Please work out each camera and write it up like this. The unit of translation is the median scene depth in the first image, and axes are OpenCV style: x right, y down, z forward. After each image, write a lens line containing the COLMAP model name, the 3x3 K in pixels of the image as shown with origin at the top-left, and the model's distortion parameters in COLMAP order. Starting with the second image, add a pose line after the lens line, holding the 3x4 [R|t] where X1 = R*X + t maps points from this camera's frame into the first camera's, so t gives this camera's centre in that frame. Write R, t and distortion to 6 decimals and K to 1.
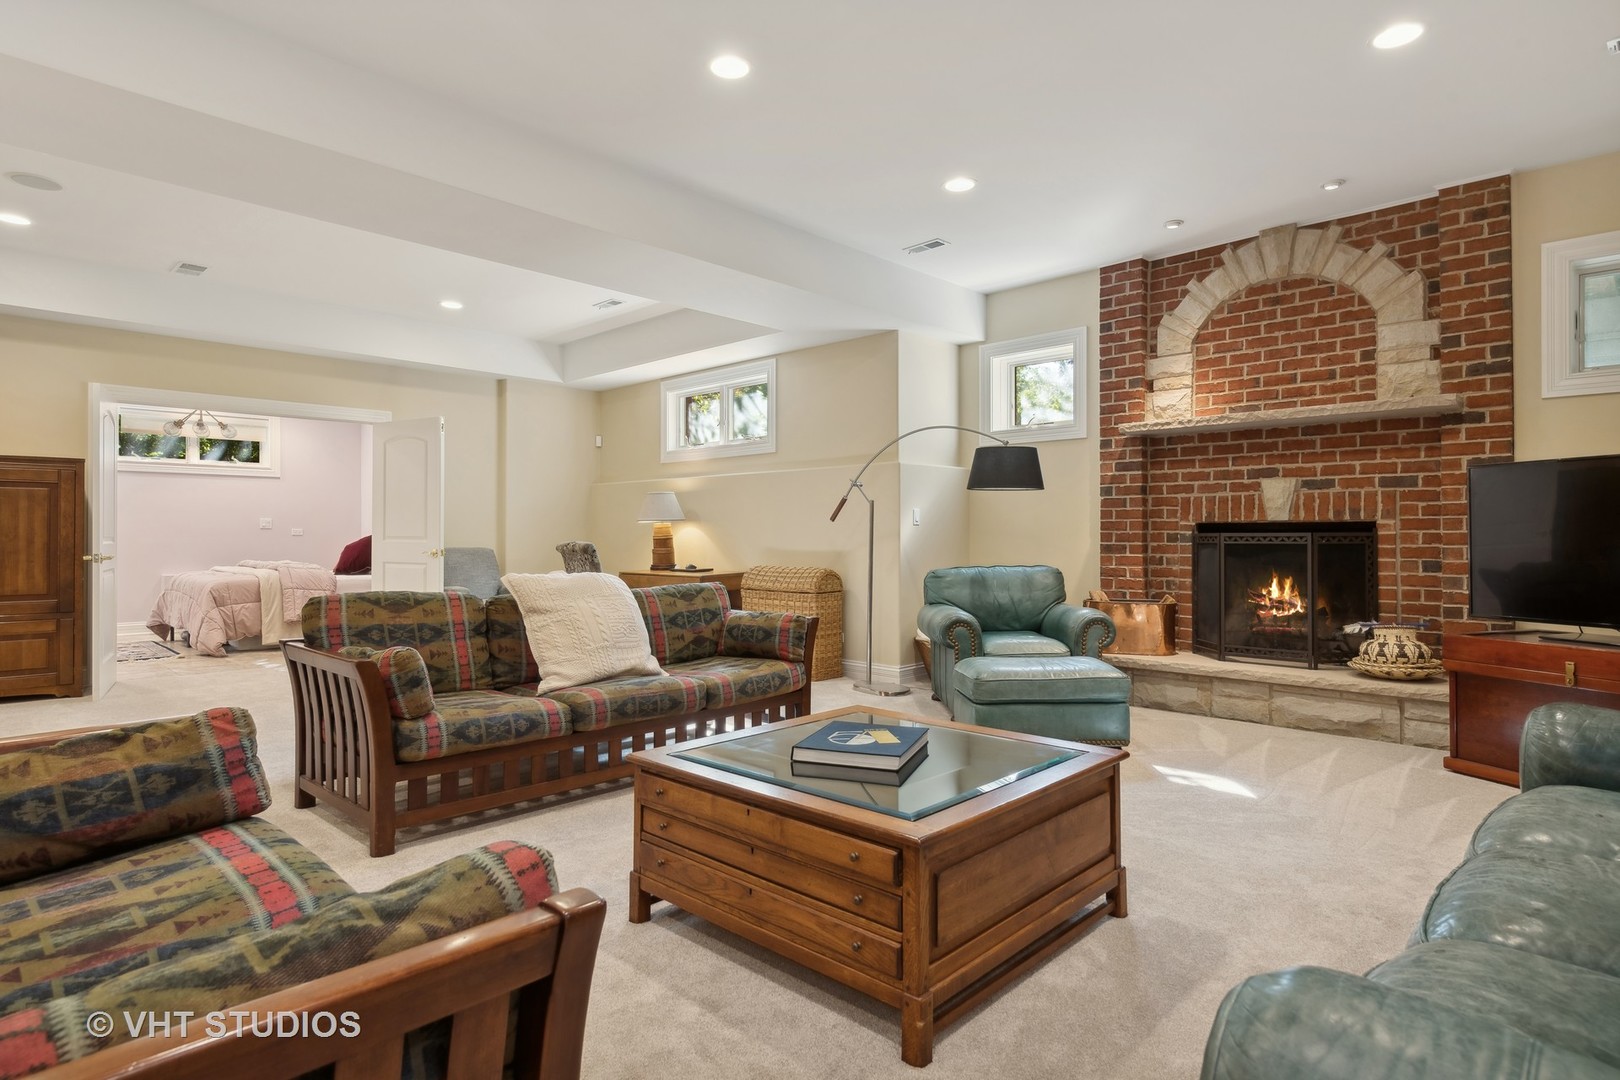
lens RADIAL K [[876.3, 0, 815.5], [0, 876.3, 531.3], [0, 0, 1]] dist [0.016727, -0.001397]
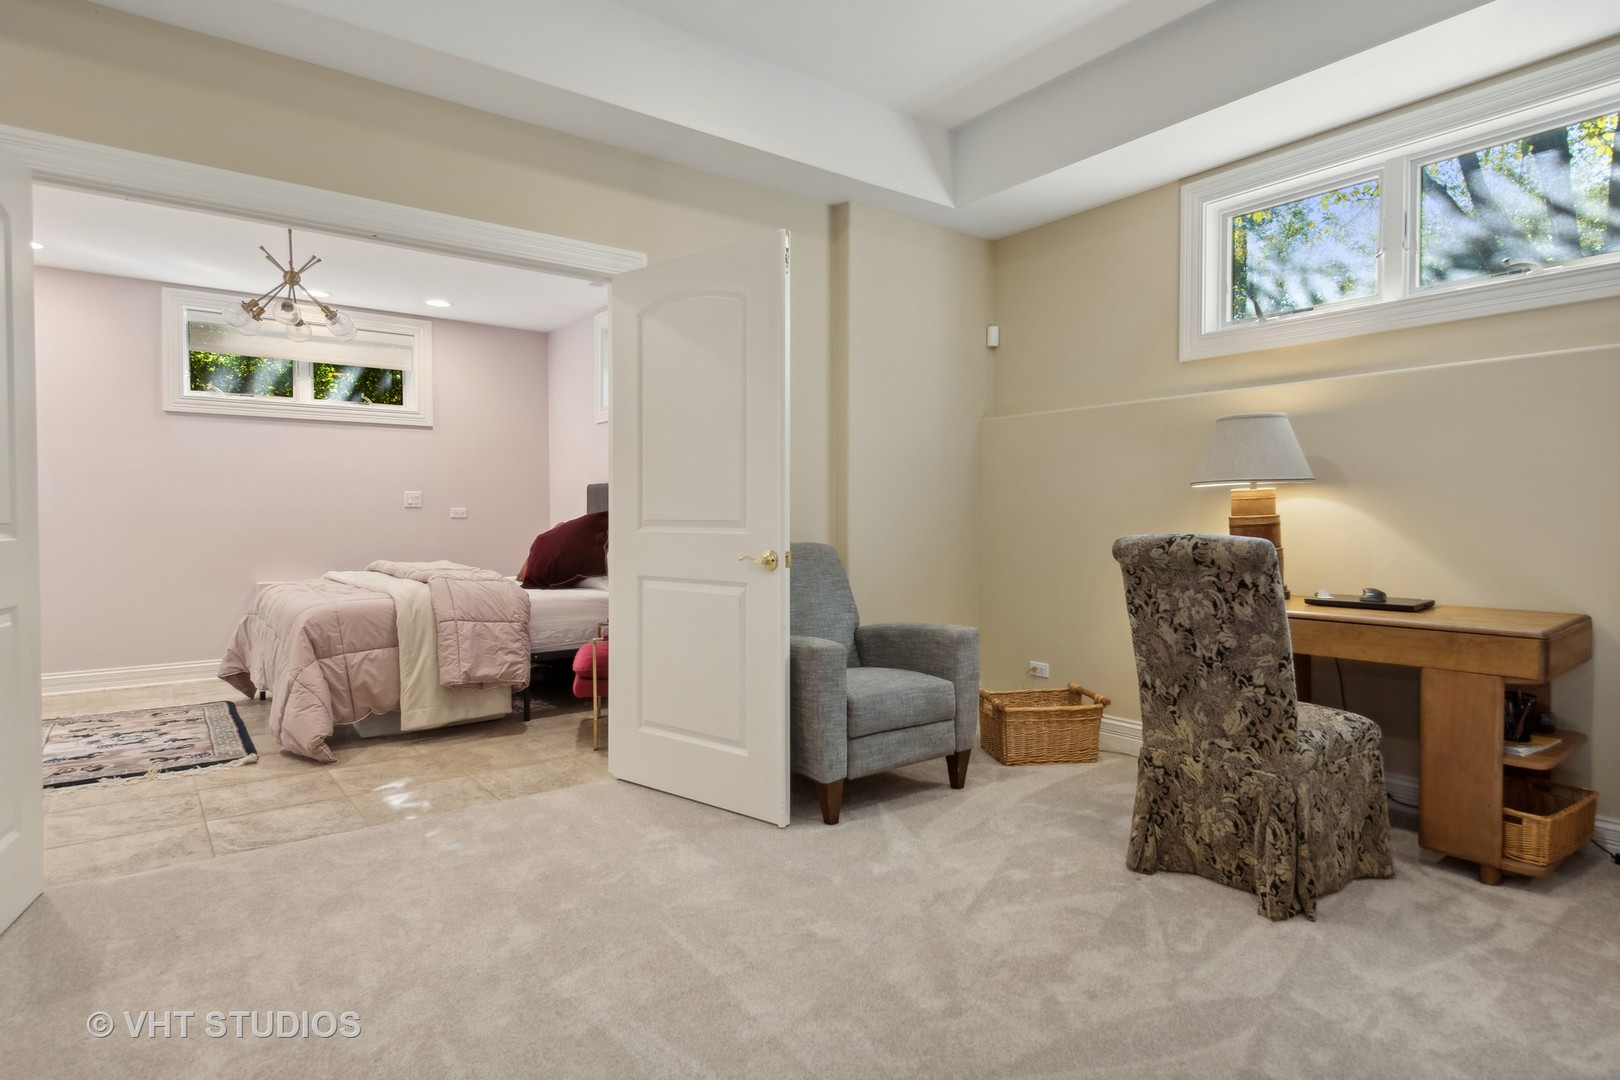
lens RADIAL K [[876.3, 0, 815.5], [0, 876.3, 531.3], [0, 0, 1]] dist [0.016727, -0.001397]
pose [[0.989926, -0.000102, -0.141584, -0.456305], [0.003226, 0.999756, 0.021832, 0.002728], [0.141548, -0.022069, 0.989685, 0.764746]]
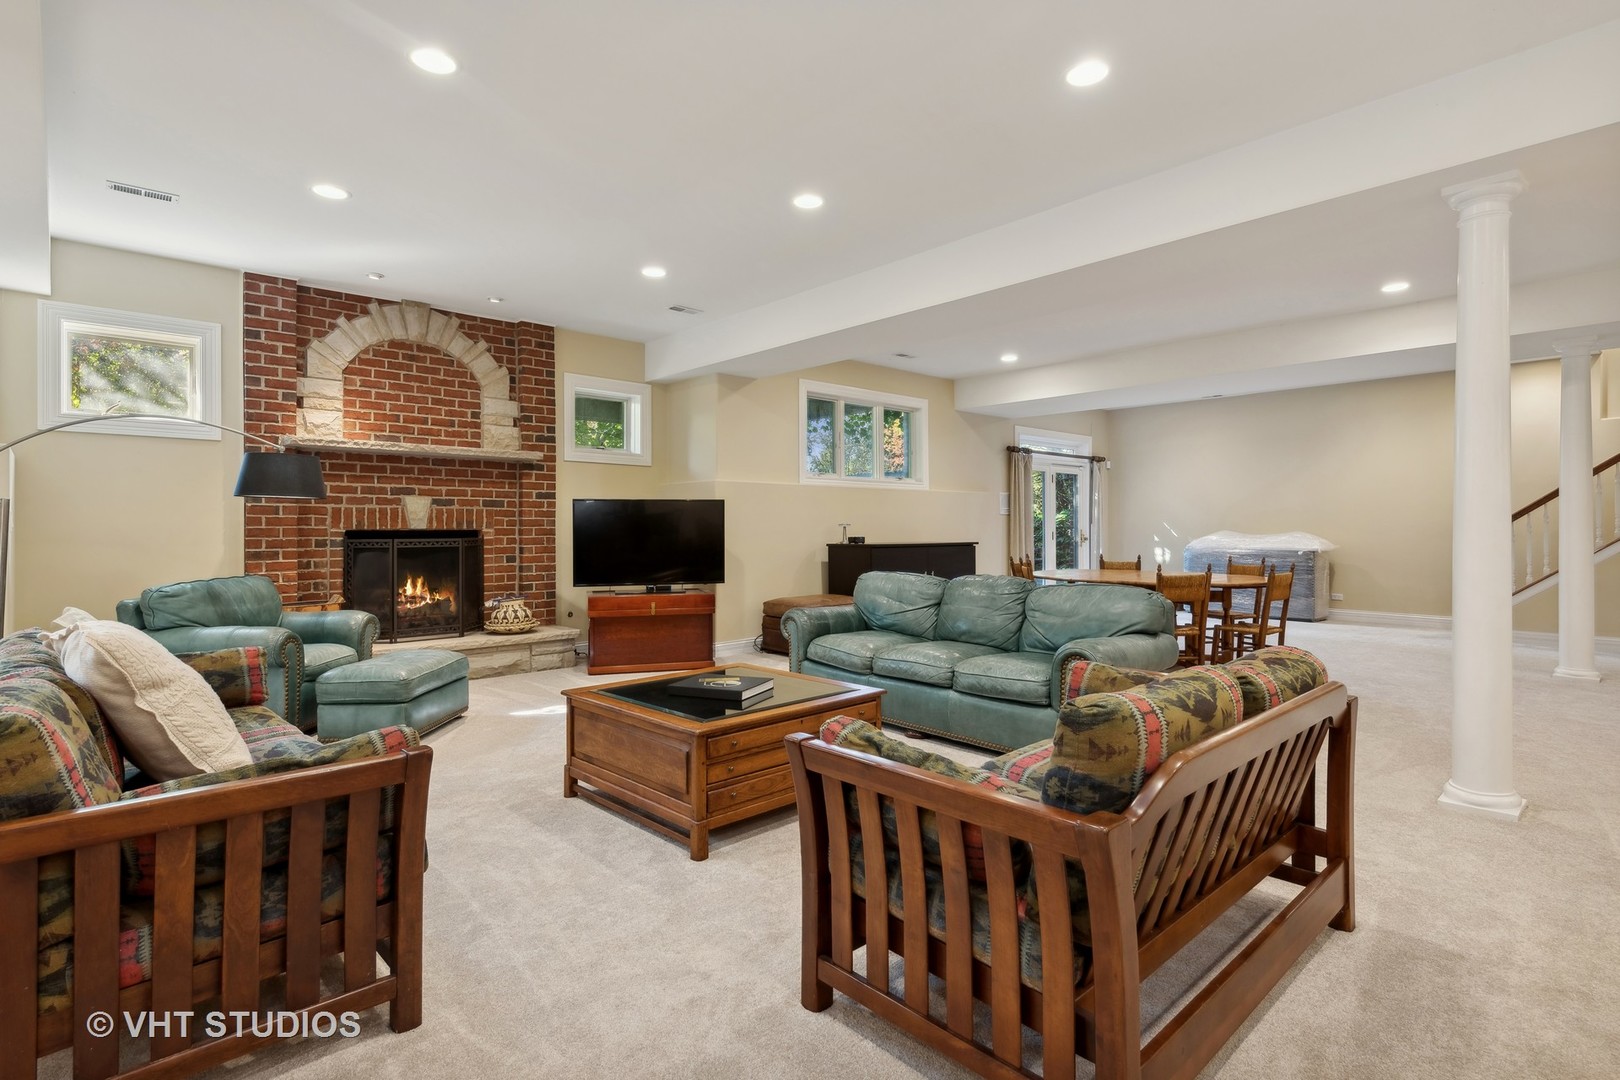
lens RADIAL K [[804.8, 0, 806.2], [0, 804.8, 532.4], [0, 0, 1]] dist [0.002802, 0.000044]
pose [[0.056429, -0.006601, 0.998385, -0.594646], [-0.004543, 0.999966, 0.006868, -0.016877], [-0.998396, -0.004923, 0.056397, 0.344330]]
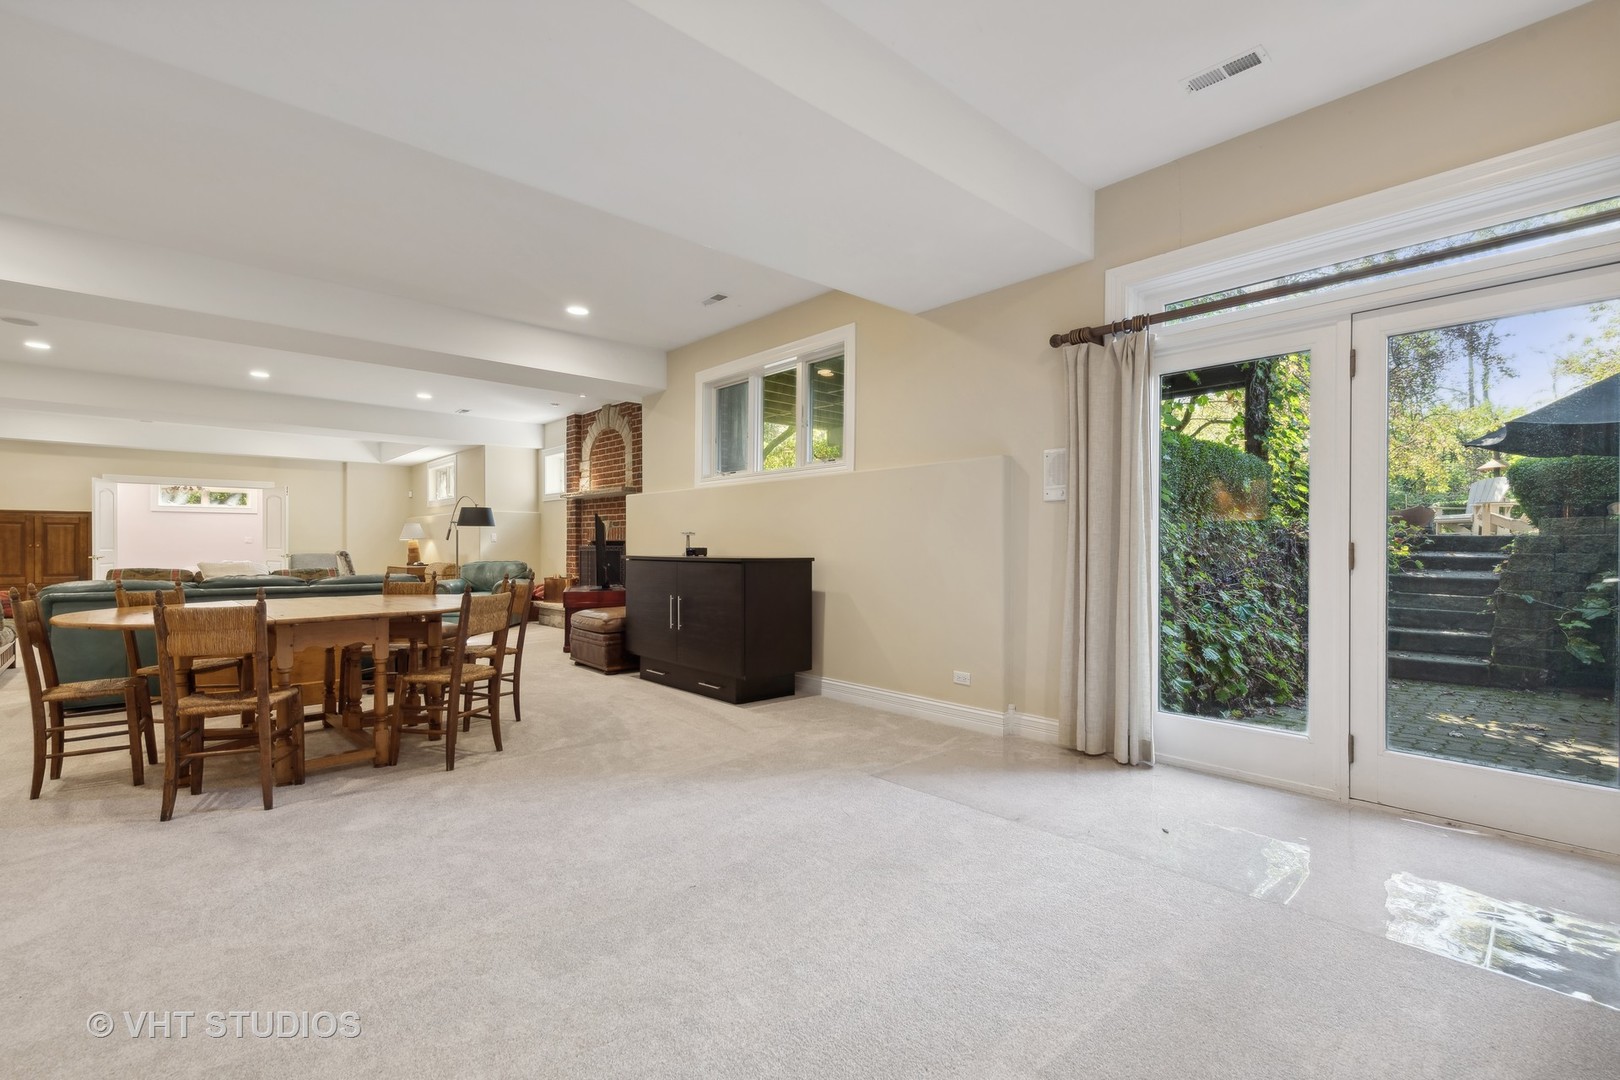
lens RADIAL K [[721.3, 0, 810.0], [0, 721.3, 540.0], [0, 0, 1]] dist [0.005231, 0.000414]
pose [[0.998405, 0.000328, -0.056448, 1.071260], [-0.000488, 0.999996, -0.002804, -0.008232], [0.056447, 0.002827, 0.998402, -0.703951]]
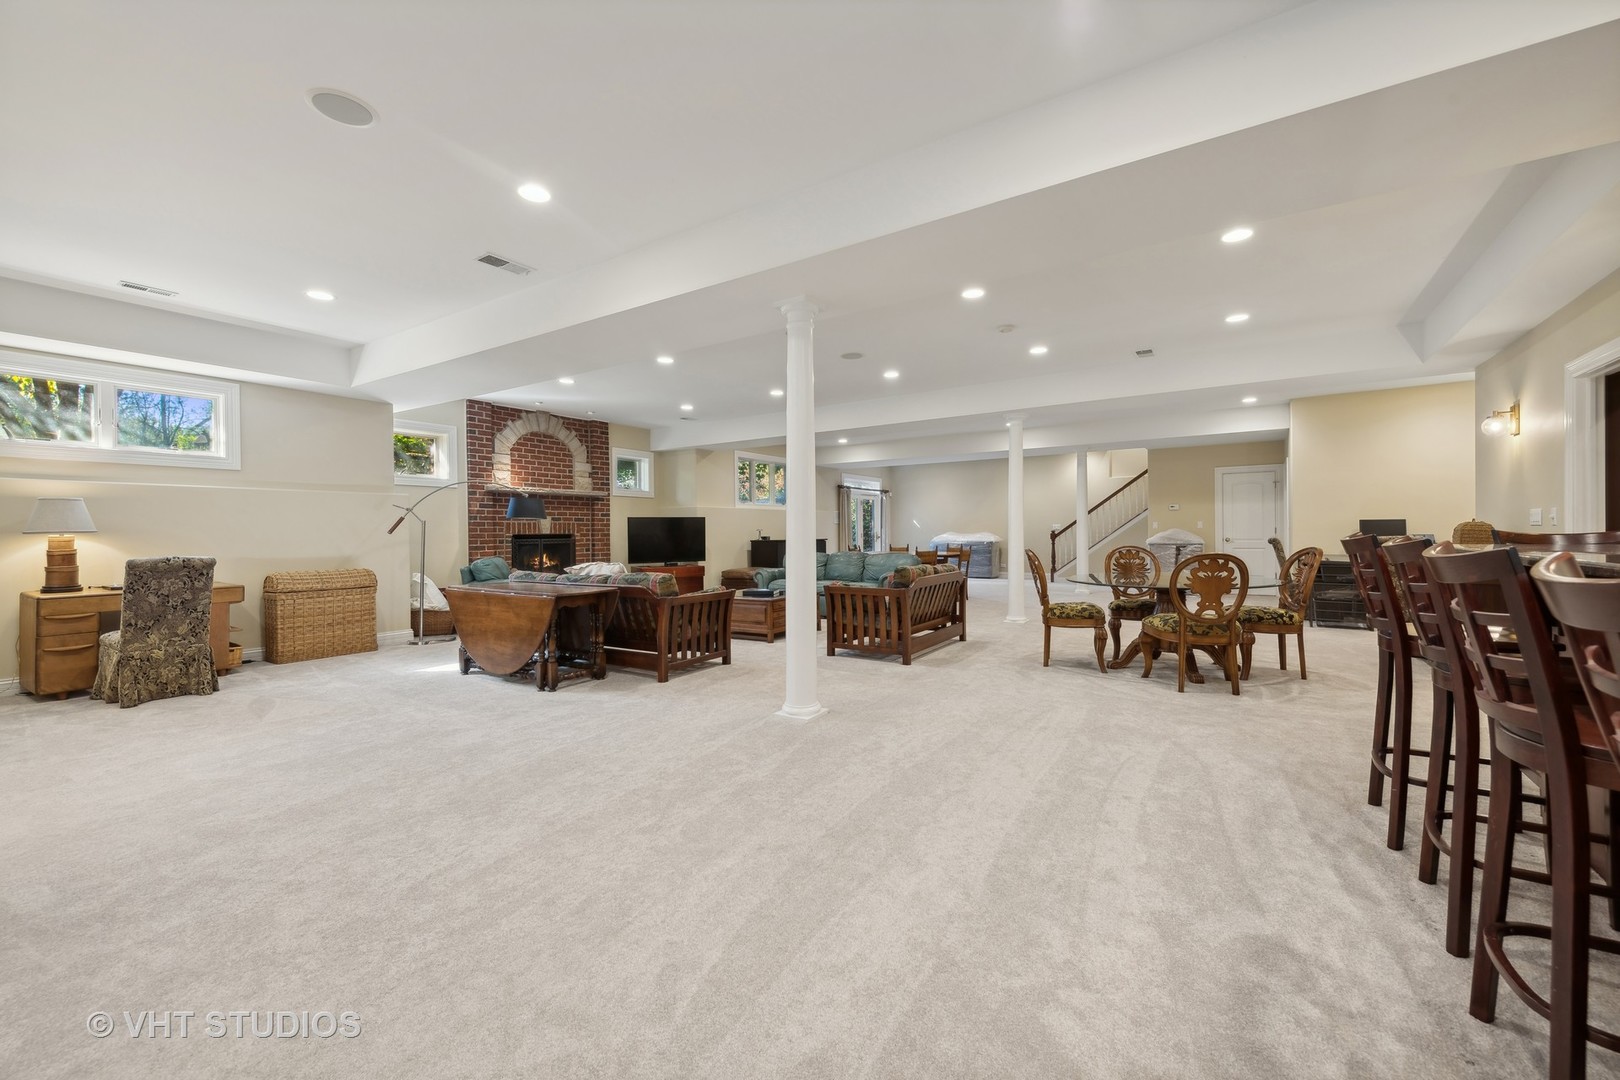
lens RADIAL K [[645.0, 0, 810.0], [0, 645.0, 540.0], [0, 0, 1]] dist [0.001567, 0.000157]
pose [[-0.186433, -0.012322, 0.982390, -1.274511], [0.002432, 0.999912, 0.013004, -0.015296], [-0.982465, 0.004813, -0.186387, 0.587843]]
